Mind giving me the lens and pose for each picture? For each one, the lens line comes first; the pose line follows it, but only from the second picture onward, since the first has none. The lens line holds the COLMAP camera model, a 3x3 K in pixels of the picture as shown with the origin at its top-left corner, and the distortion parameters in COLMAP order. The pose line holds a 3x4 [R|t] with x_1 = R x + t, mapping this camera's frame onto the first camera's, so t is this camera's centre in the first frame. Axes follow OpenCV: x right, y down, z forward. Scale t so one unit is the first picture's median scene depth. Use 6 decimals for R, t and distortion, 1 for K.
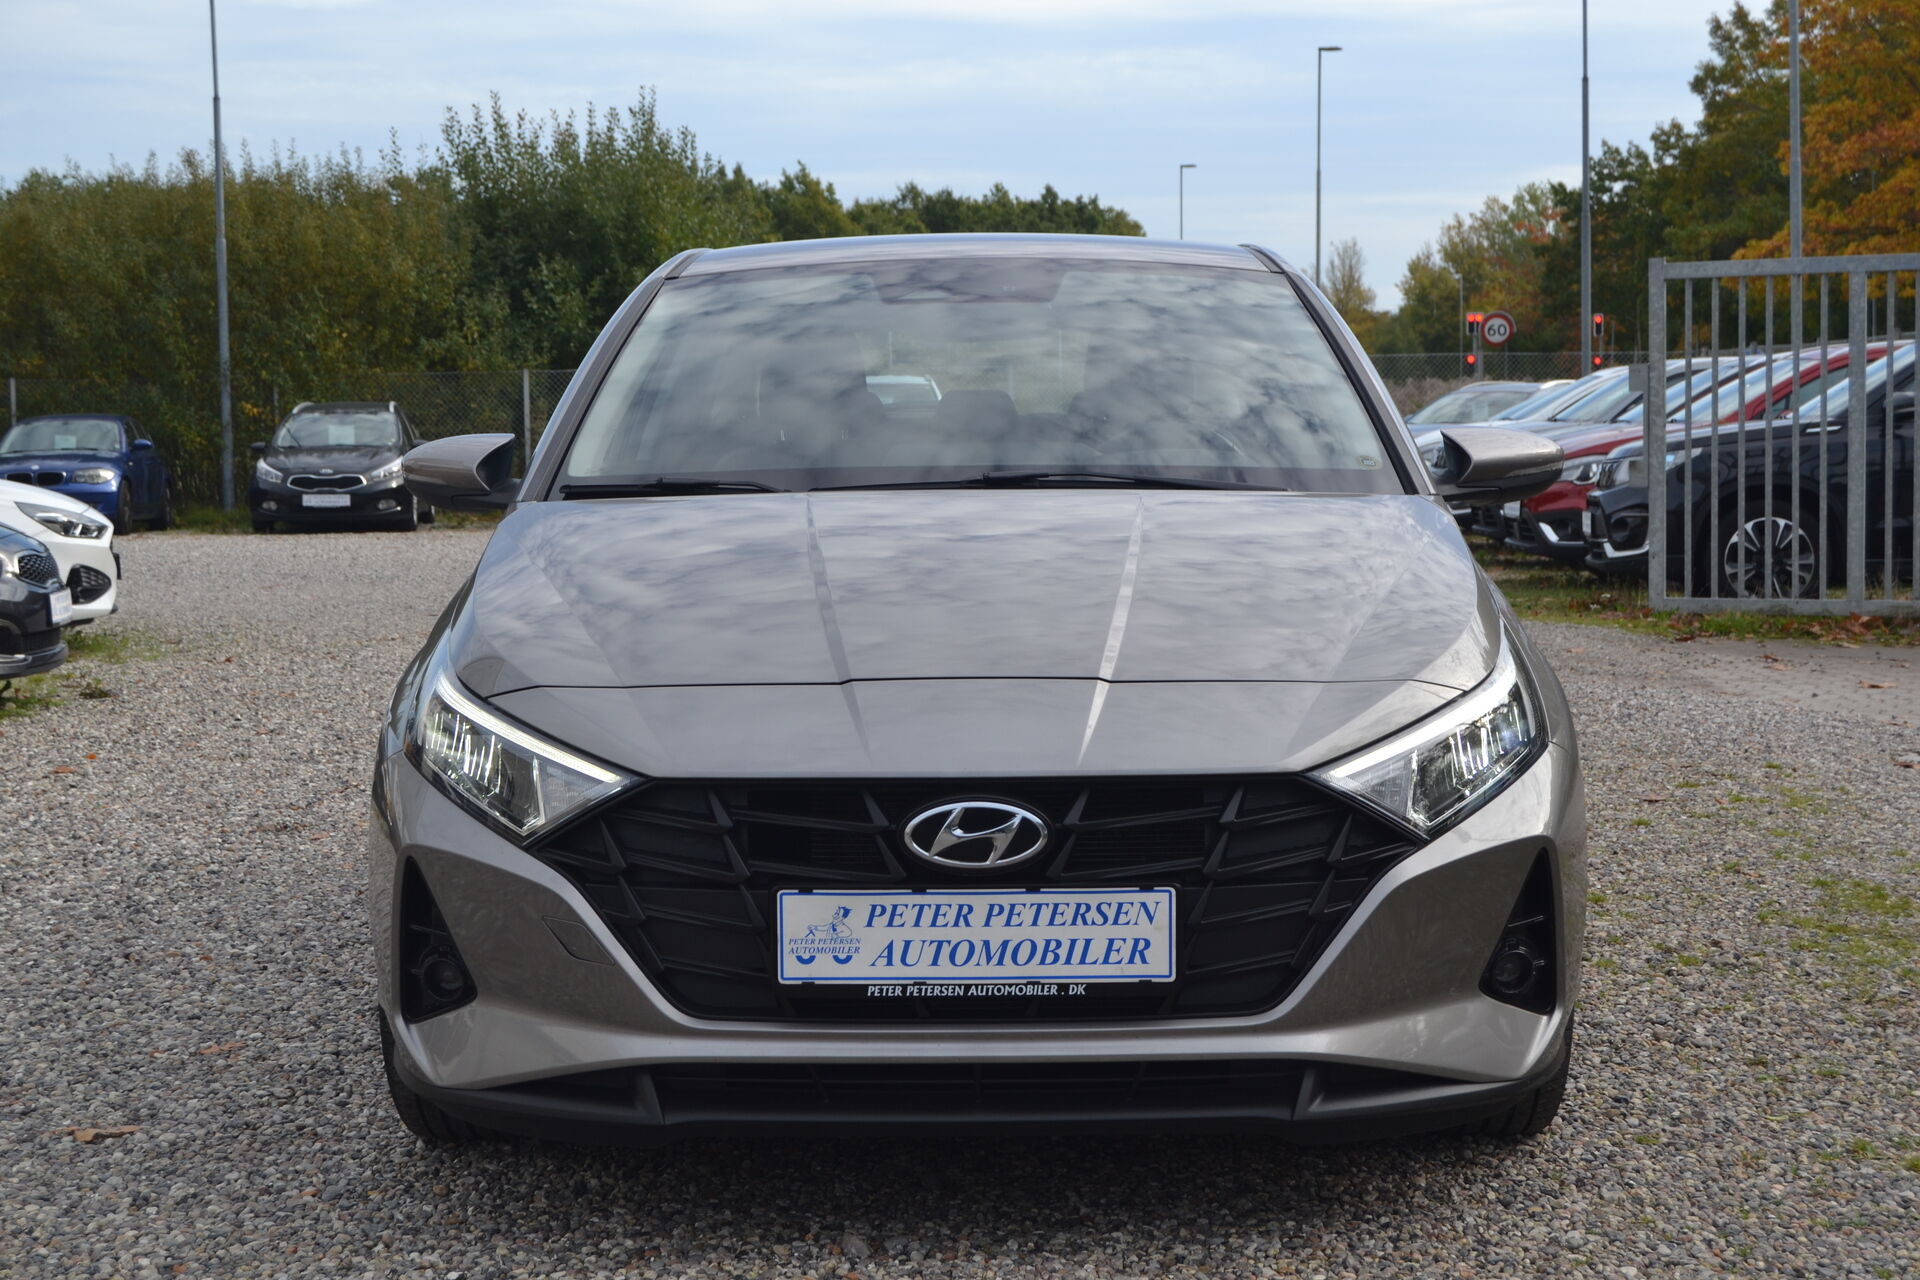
lens RADIAL K [[2936.7, 0, 960.0], [0, 2936.7, 640.0], [0, 0, 1]] dist [-0.011578, -0.050397]
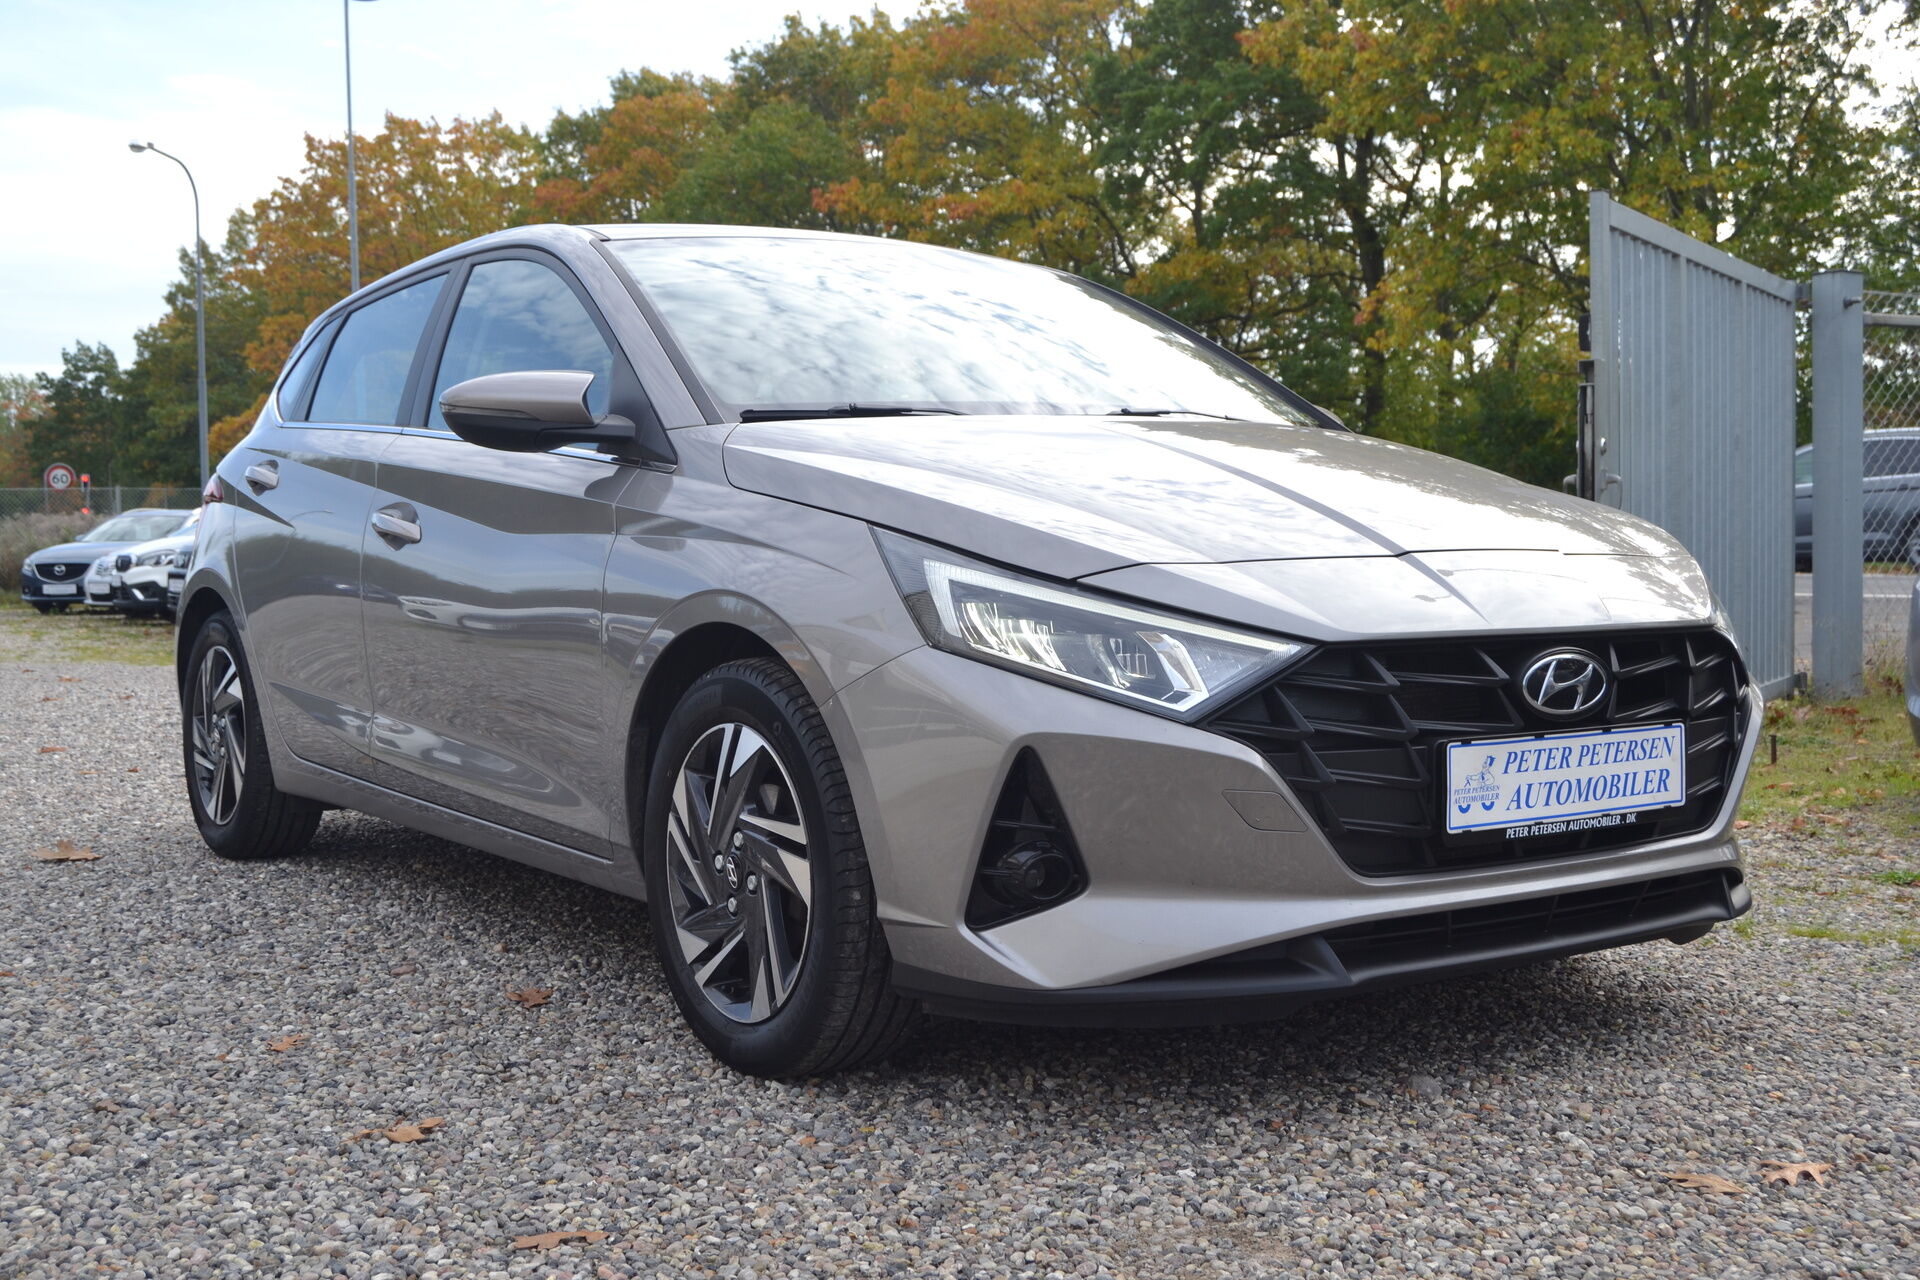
lens RADIAL K [[2197.2, 0, 960.0], [0, 2197.2, 640.0], [0, 0, 1]] dist [-0.054791, -0.010827]
pose [[0.822357, -0.026403, 0.568359, -0.640683], [0.047741, 0.998602, -0.022686, 0.057301], [-0.566965, 0.045790, 0.822468, 0.451571]]
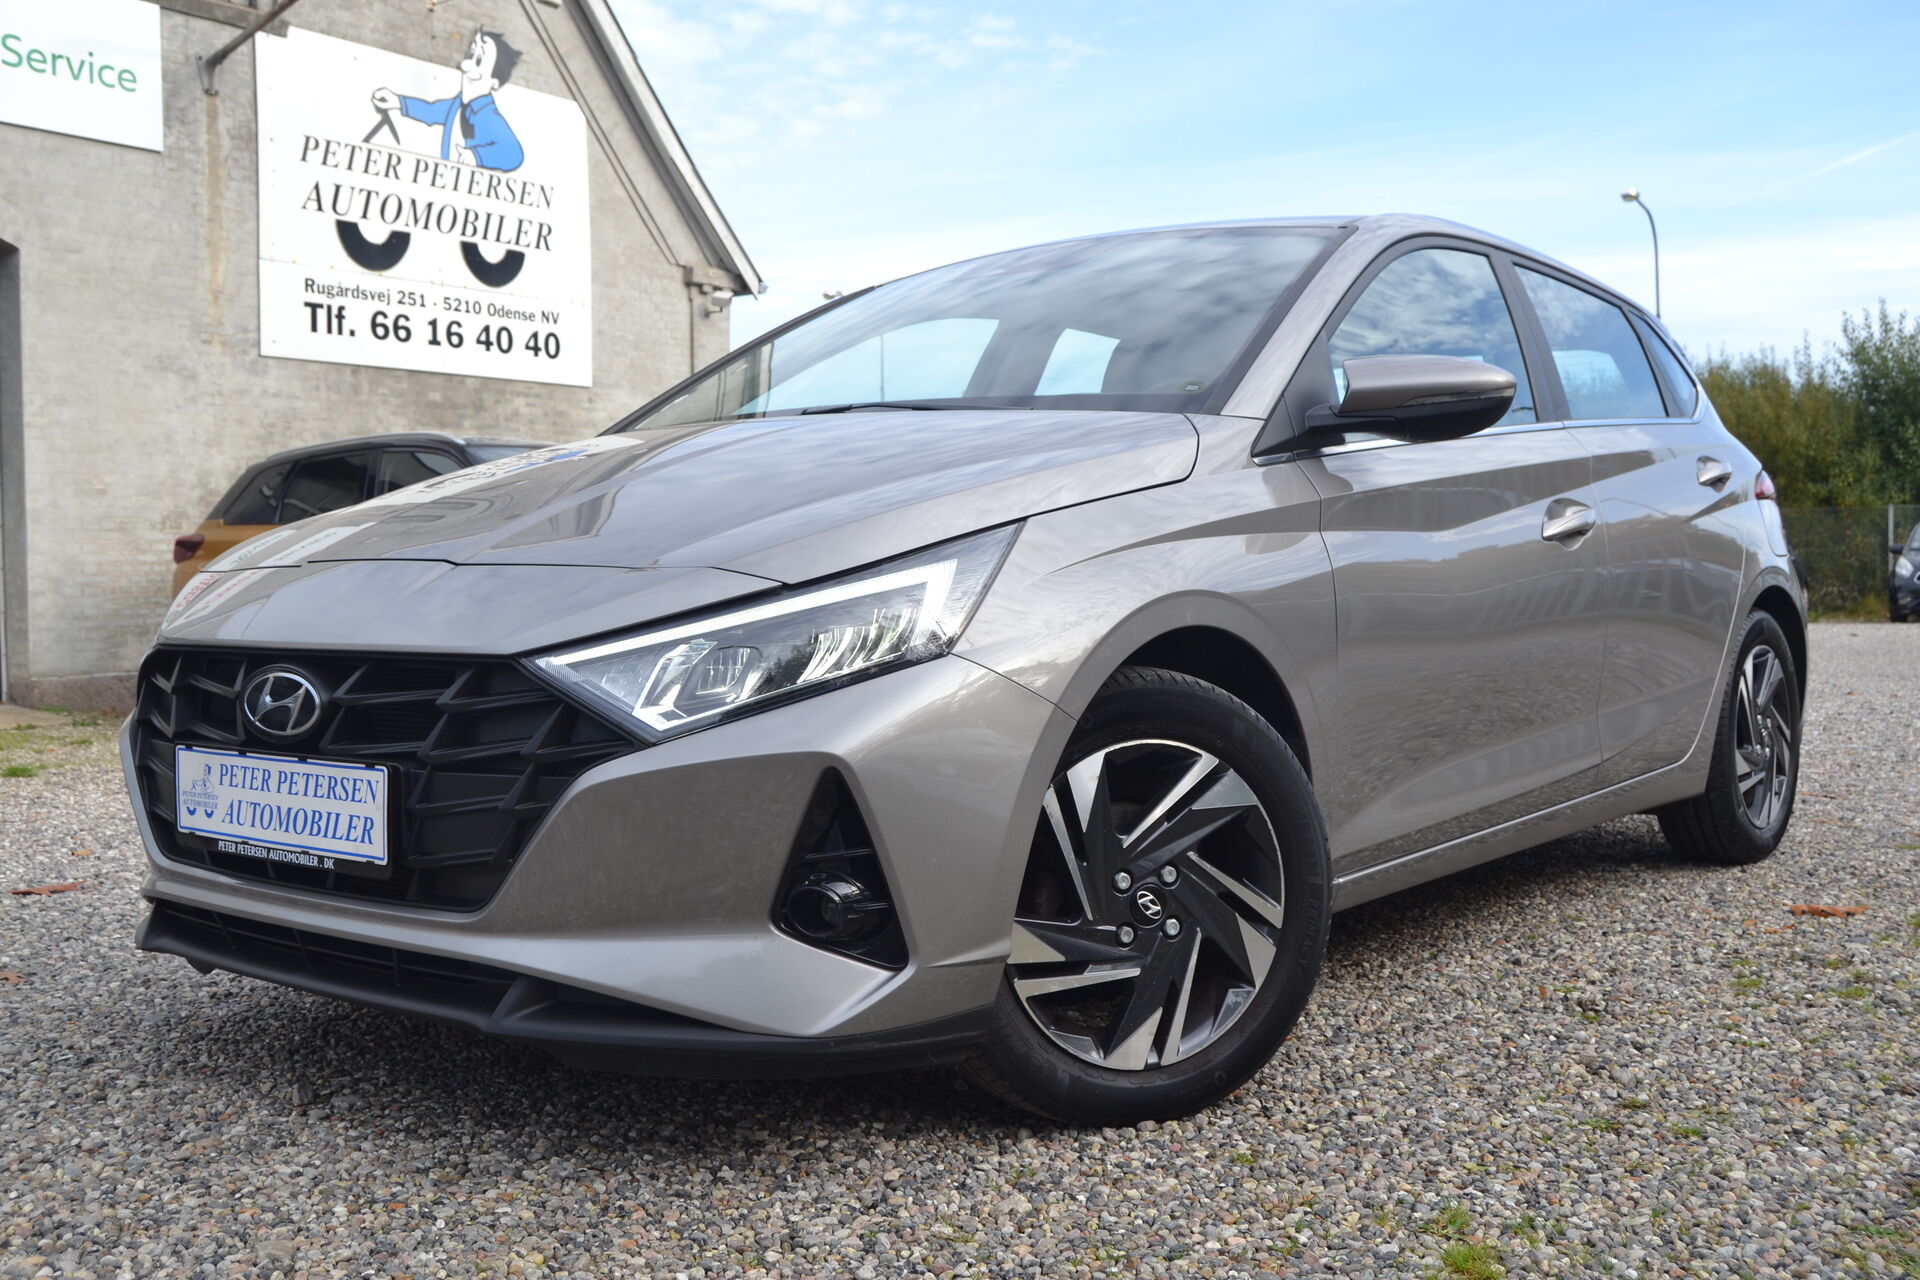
lens RADIAL K [[1940.0, 0, 960.0], [0, 1940.0, 640.0], [0, 0, 1]] dist [-0.065742, 0.022912]
pose [[0.770974, 0.023278, -0.636441, 0.614693], [-0.047352, 0.998661, -0.020836, 0.046560], [0.635103, 0.046201, 0.771044, 0.624677]]
